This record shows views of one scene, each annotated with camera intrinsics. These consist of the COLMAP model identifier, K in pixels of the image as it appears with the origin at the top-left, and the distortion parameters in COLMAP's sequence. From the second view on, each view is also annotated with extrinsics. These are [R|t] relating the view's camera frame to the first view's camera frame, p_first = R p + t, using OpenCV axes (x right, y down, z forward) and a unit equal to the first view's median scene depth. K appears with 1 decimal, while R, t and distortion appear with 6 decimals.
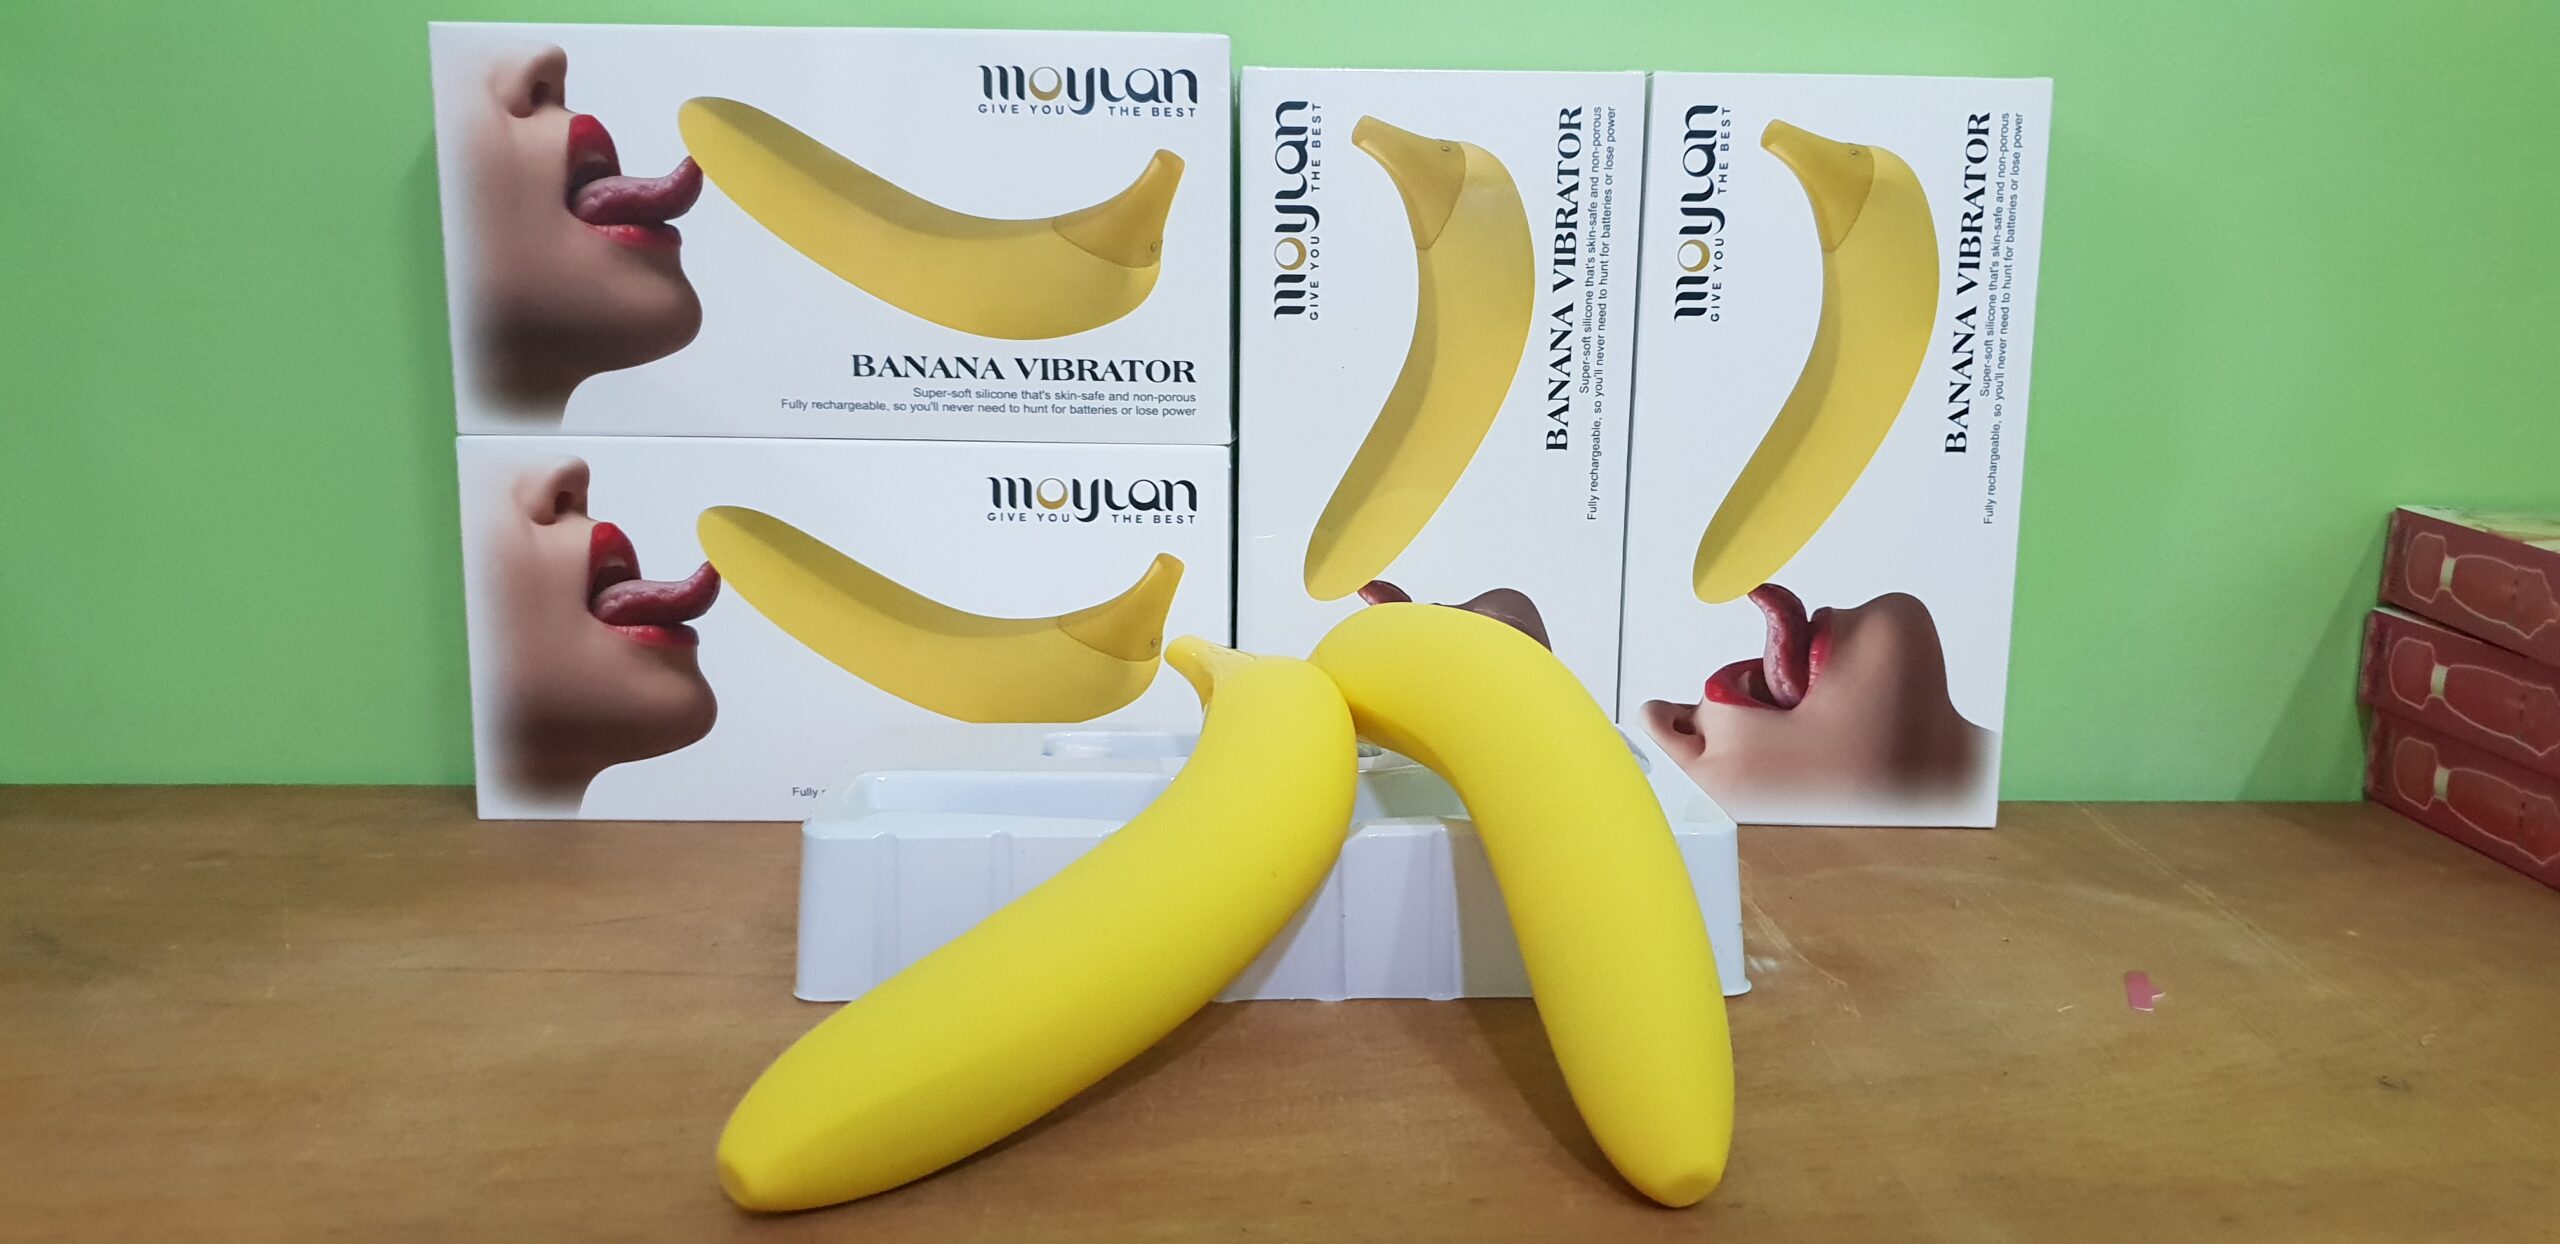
lens RADIAL K [[1888.5, 0, 1262.2], [0, 1888.5, 638.0], [0, 0, 1]] dist [-0.029106, 0.079691]
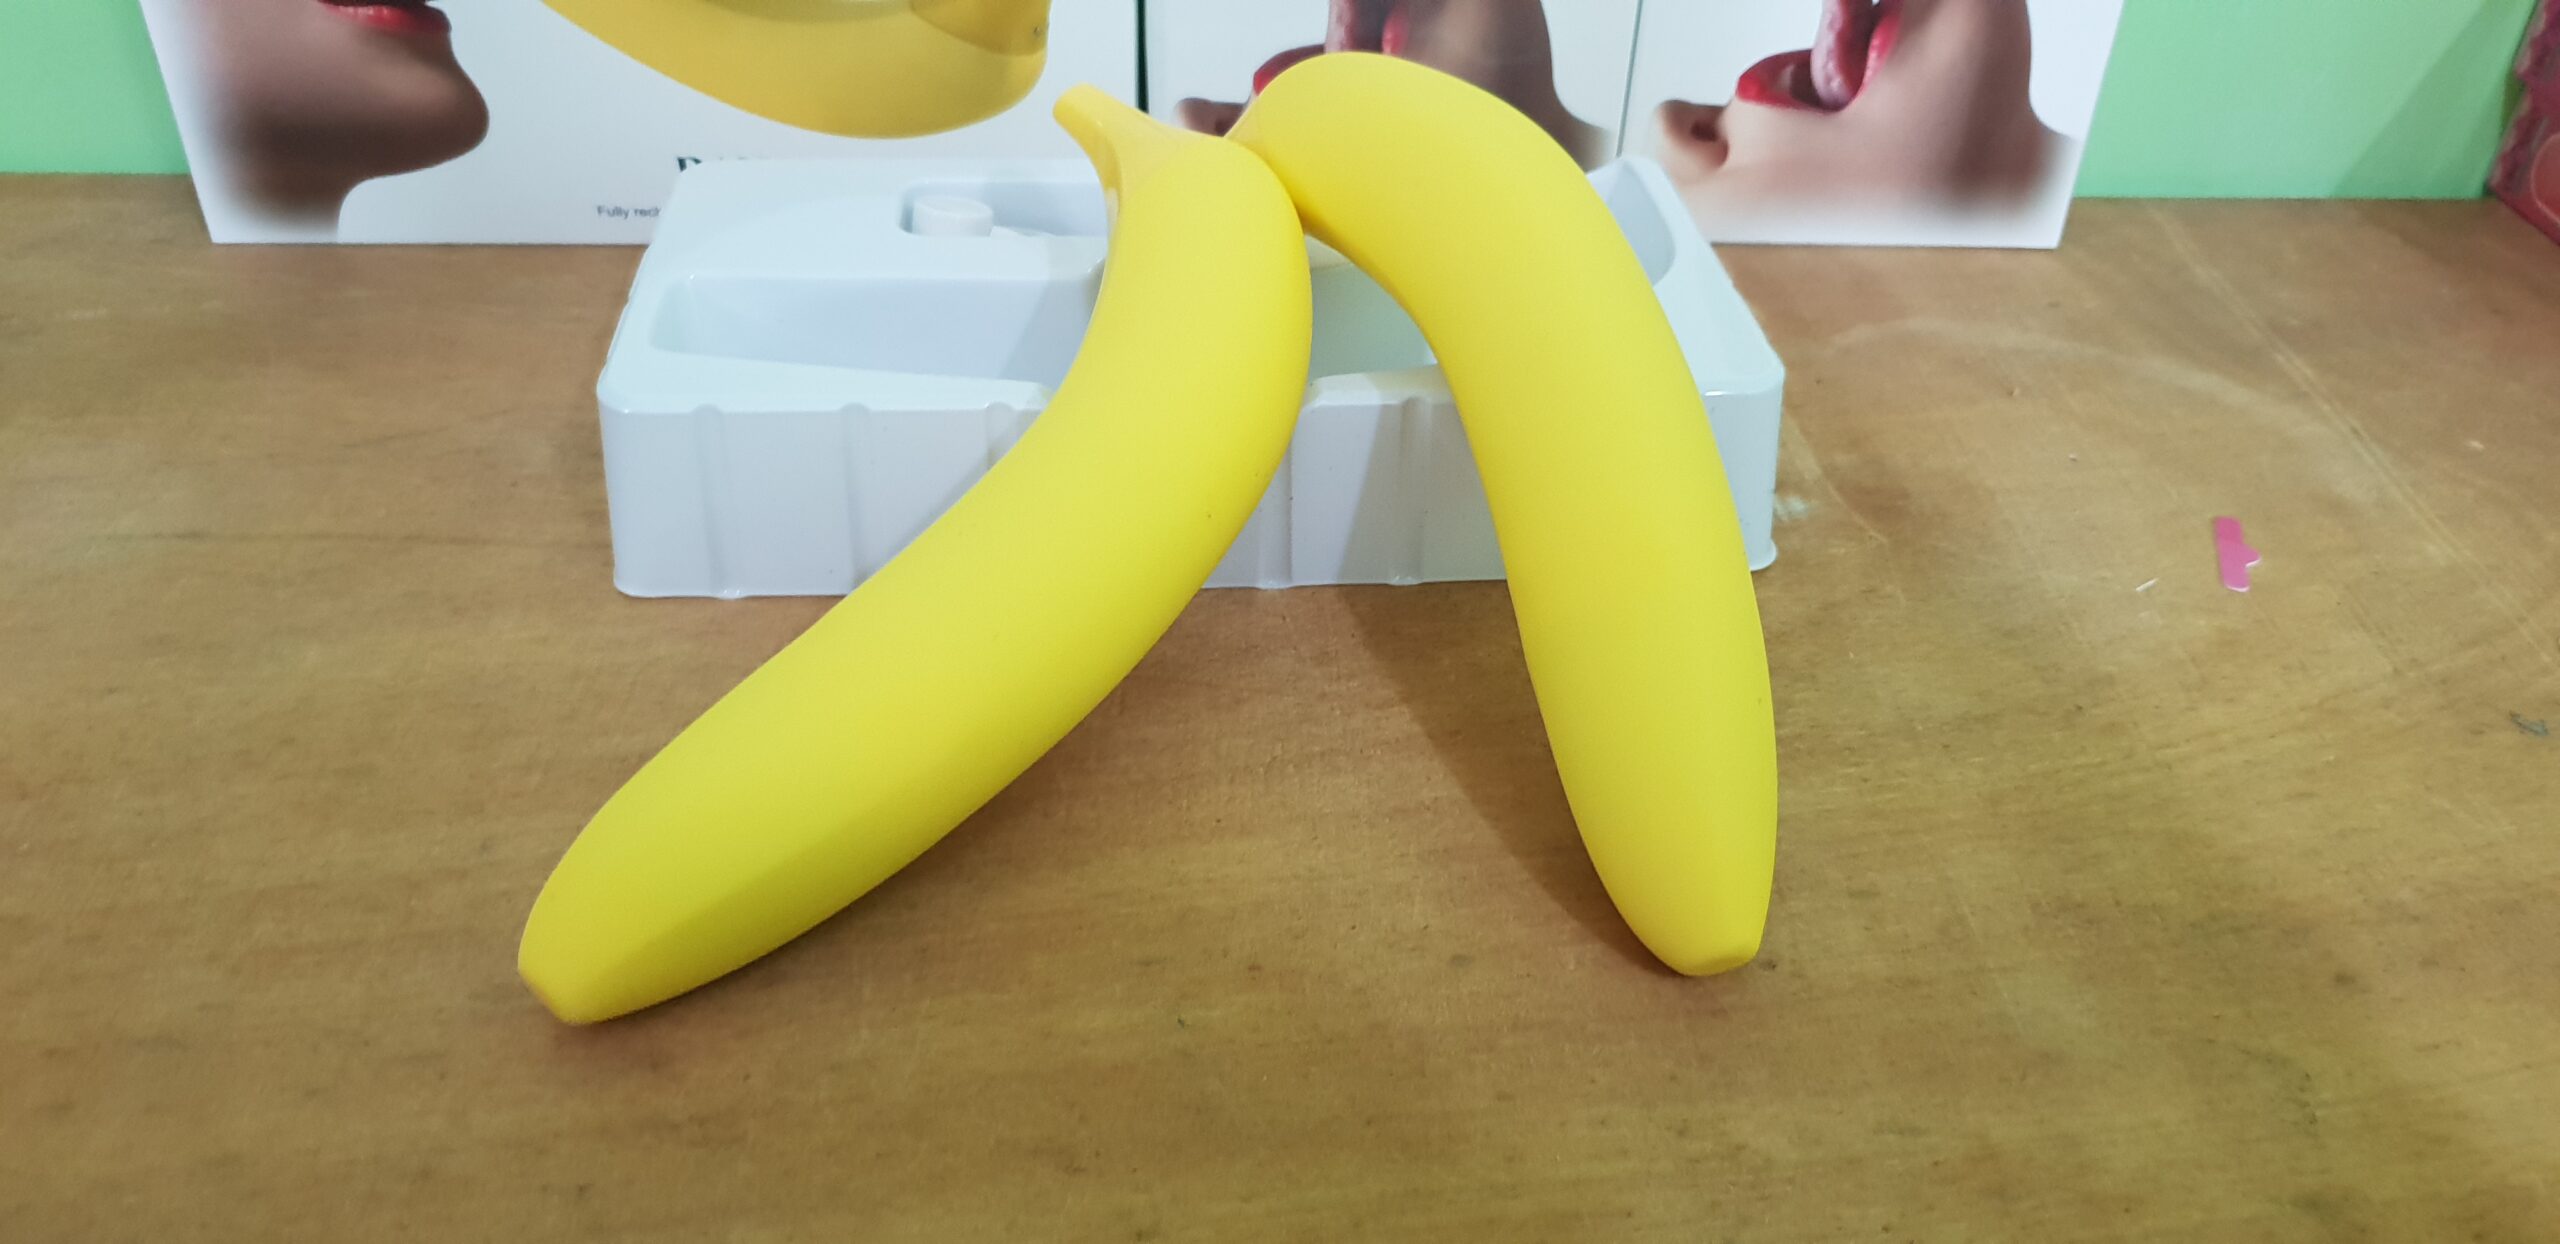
lens RADIAL K [[1835.8, 0, 1261.4], [0, 1835.8, 632.5], [0, 0, 1]] dist [-0.022522, 0.042049]
pose [[0.998839, -0.021949, 0.042876, -0.003786], [-0.000136, 0.888857, 0.458184, -0.150329], [-0.048168, -0.457658, 0.887823, 0.266234]]
